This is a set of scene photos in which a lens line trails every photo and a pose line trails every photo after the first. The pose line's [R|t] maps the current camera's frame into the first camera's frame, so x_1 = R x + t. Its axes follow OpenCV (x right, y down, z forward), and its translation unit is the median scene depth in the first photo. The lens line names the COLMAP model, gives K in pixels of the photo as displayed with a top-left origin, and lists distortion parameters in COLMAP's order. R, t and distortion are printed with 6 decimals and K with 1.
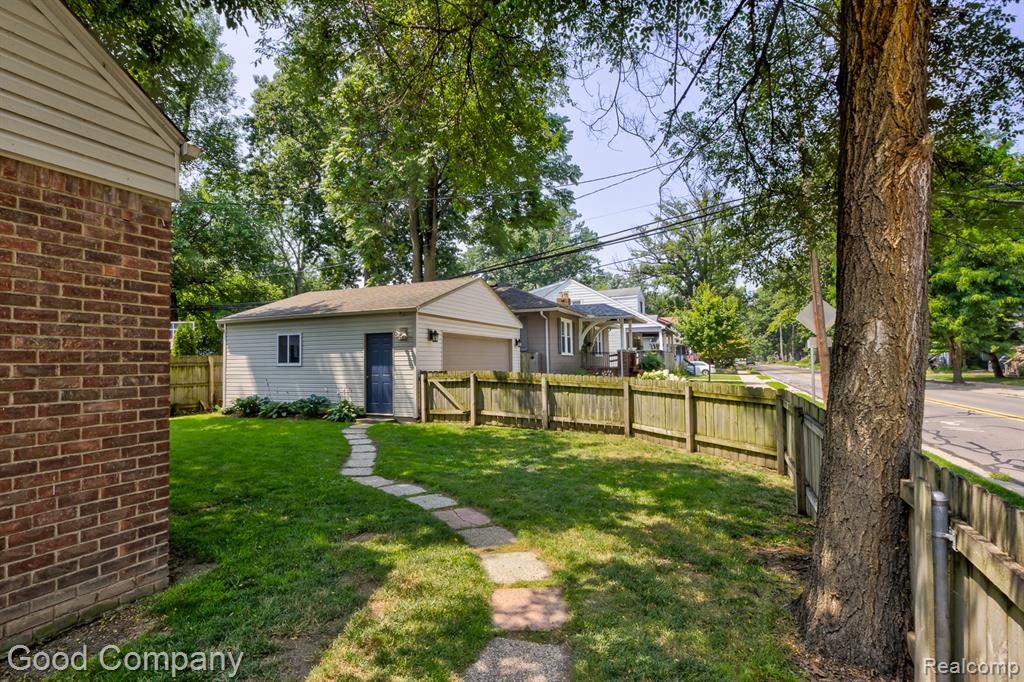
lens RADIAL K [[509.8, 0, 508.0], [0, 509.8, 335.2], [0, 0, 1]] dist [-0.016481, 0.002174]
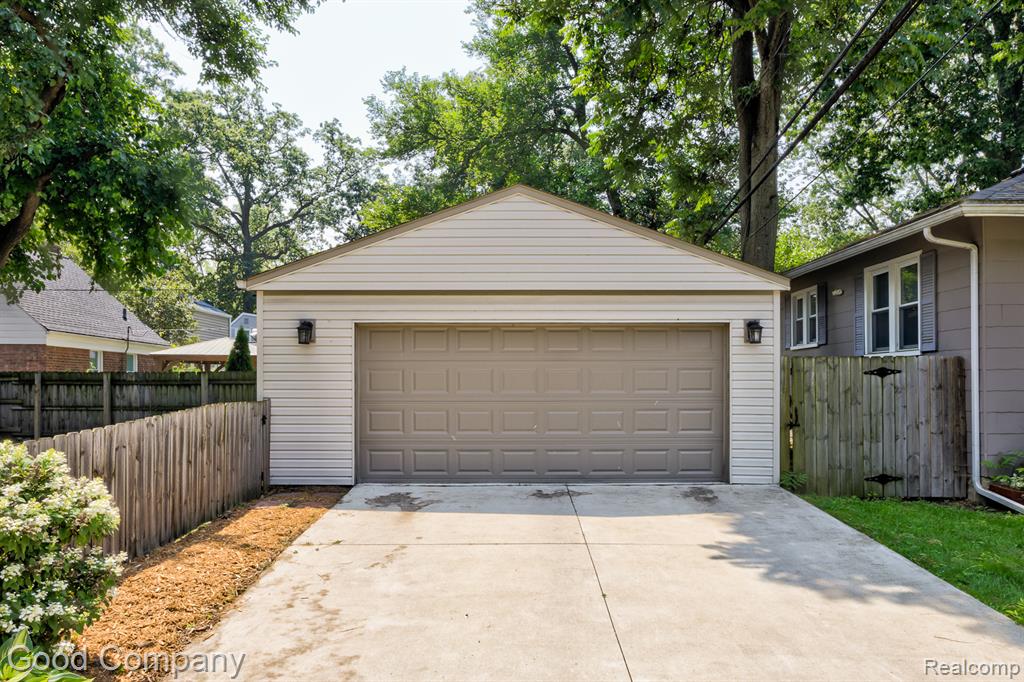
lens RADIAL K [[707.0, 0, 507.1], [0, 707.0, 383.2], [0, 0, 1]] dist [-0.008379, 0.001025]
pose [[0.391466, 0.017085, -0.920034, 0.609051], [0.044873, 0.998284, 0.037631, 0.036371], [0.919098, -0.056016, 0.390028, 0.946511]]
